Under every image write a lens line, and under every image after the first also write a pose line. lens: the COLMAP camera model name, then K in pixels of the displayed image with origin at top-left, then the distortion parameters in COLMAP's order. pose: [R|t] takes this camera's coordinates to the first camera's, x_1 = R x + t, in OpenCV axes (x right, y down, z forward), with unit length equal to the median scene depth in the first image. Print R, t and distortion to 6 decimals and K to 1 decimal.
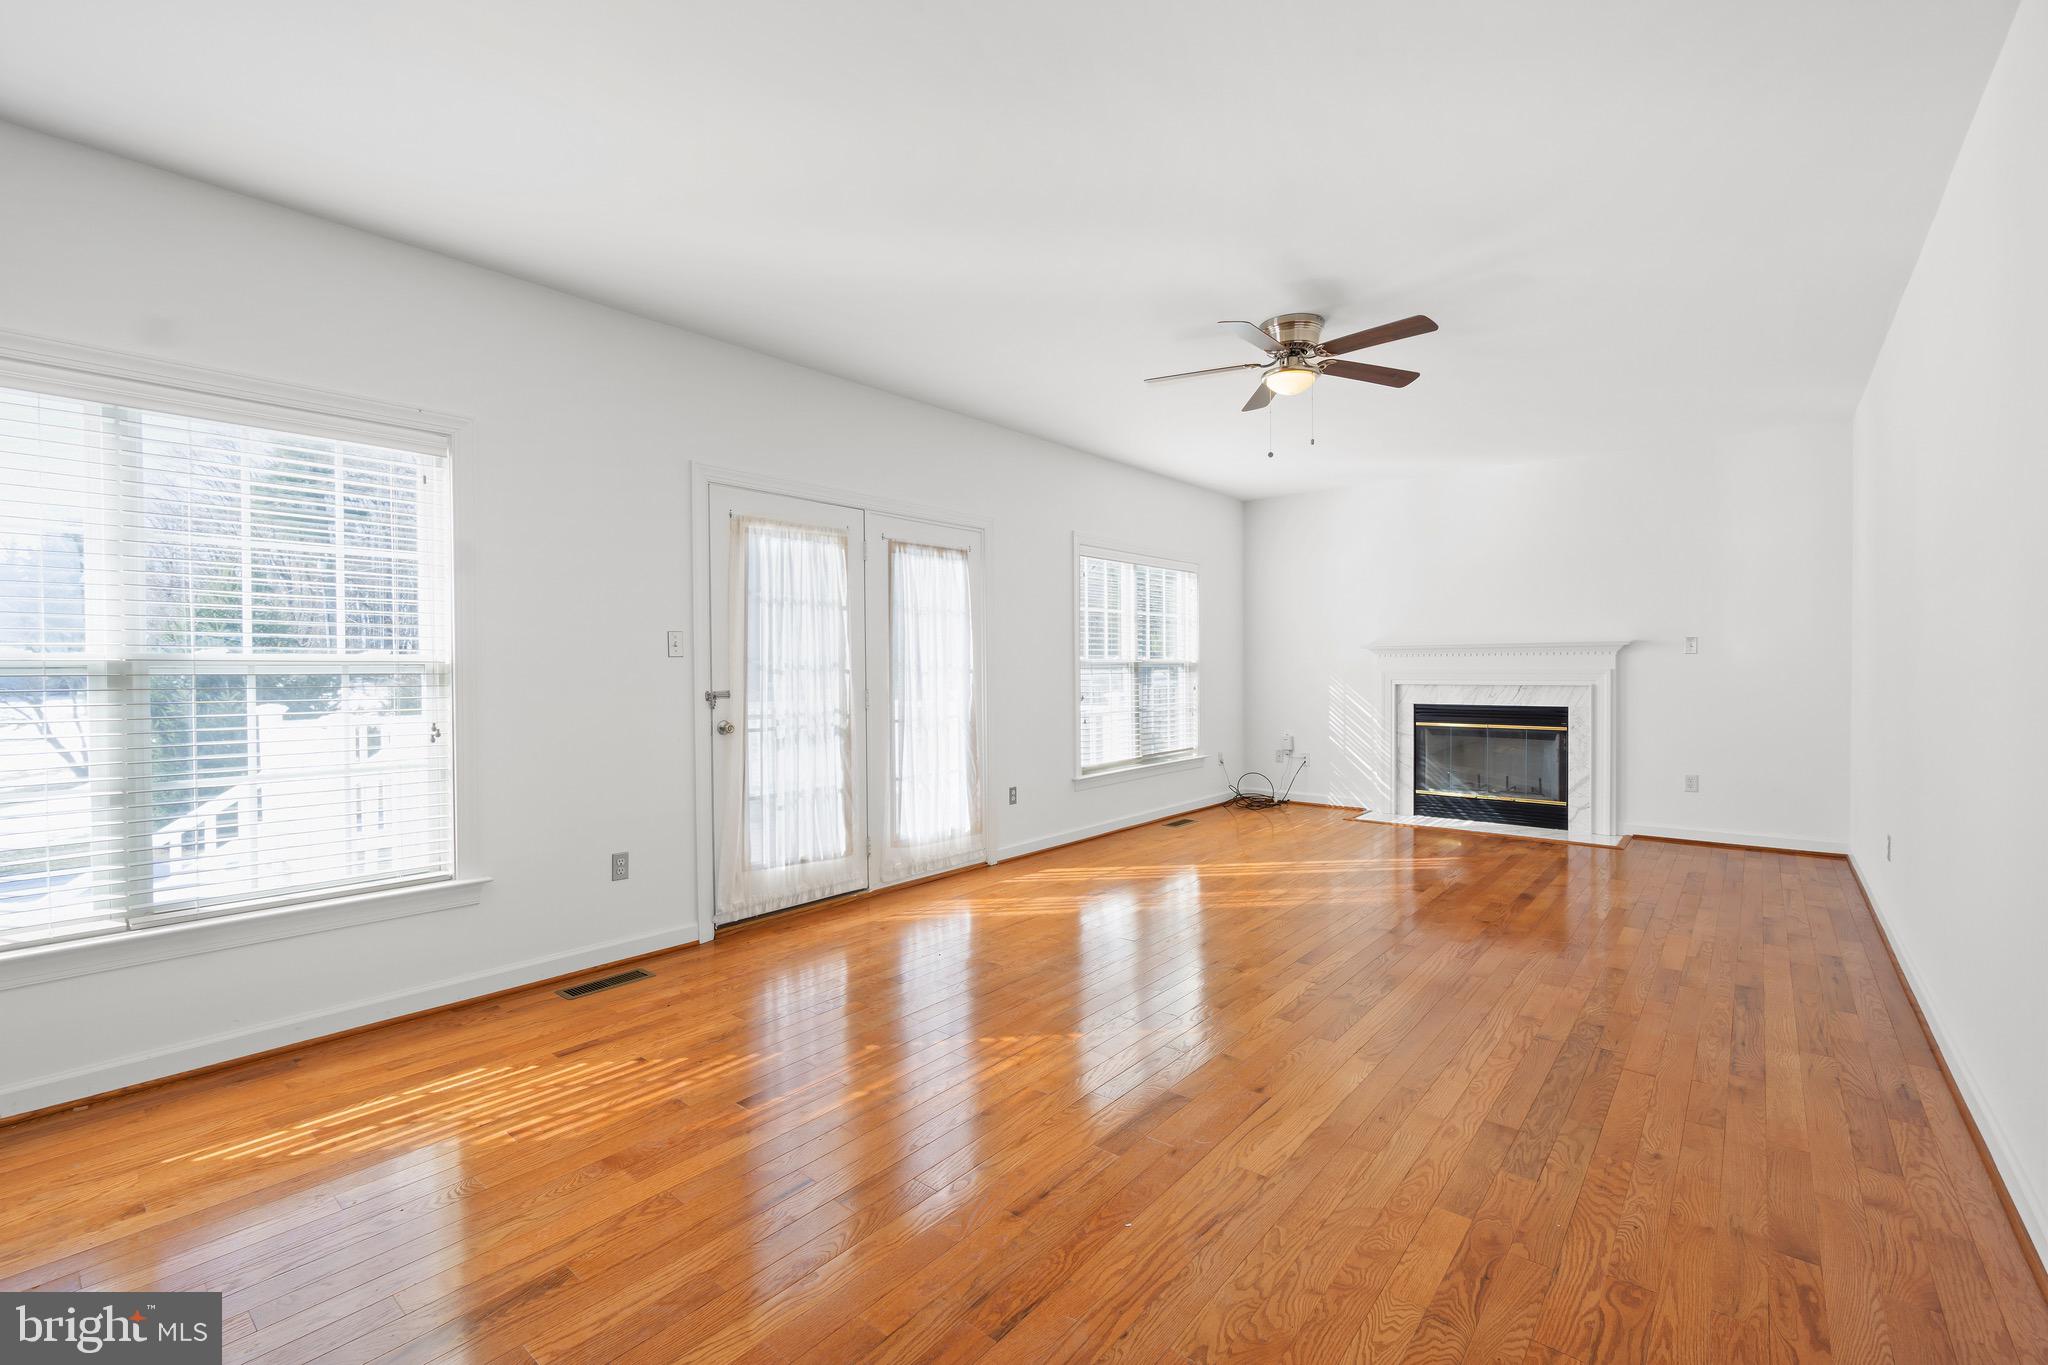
lens RADIAL K [[887.1, 0, 1014.3], [0, 887.1, 692.5], [0, 0, 1]] dist [-0.003883, 0.000402]
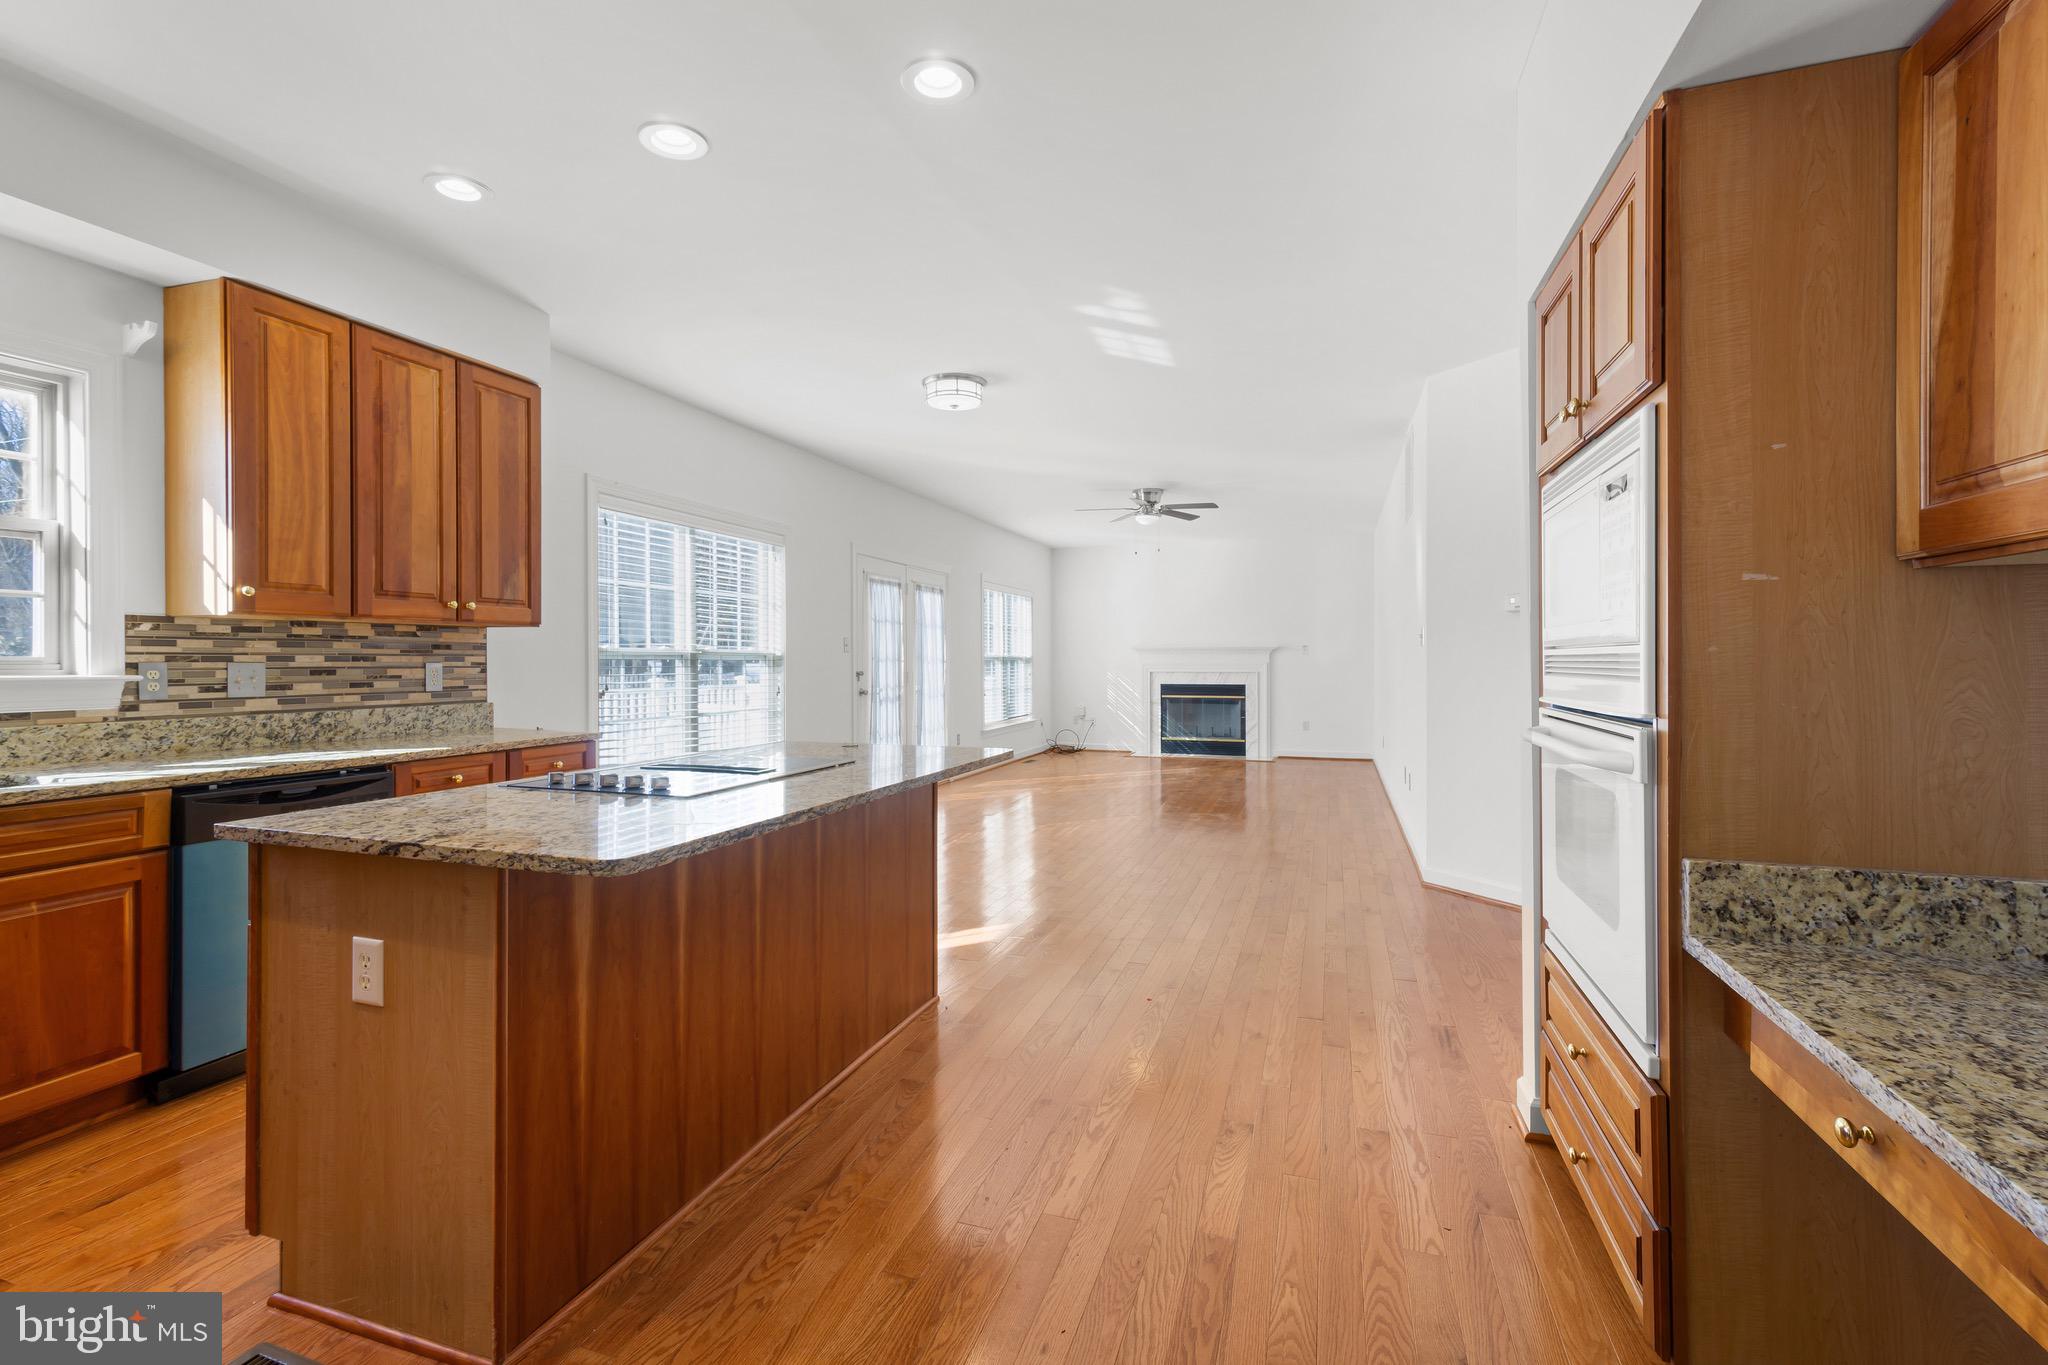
lens RADIAL K [[887.1, 0, 1035.9], [0, 887.1, 679.7], [0, 0, 1]] dist [-0.003883, 0.000402]
pose [[0.930616, -0.001305, 0.365994, -0.402759], [0.004370, 0.999962, -0.007546, 0.018844], [-0.365971, 0.008622, 0.930586, -0.477976]]
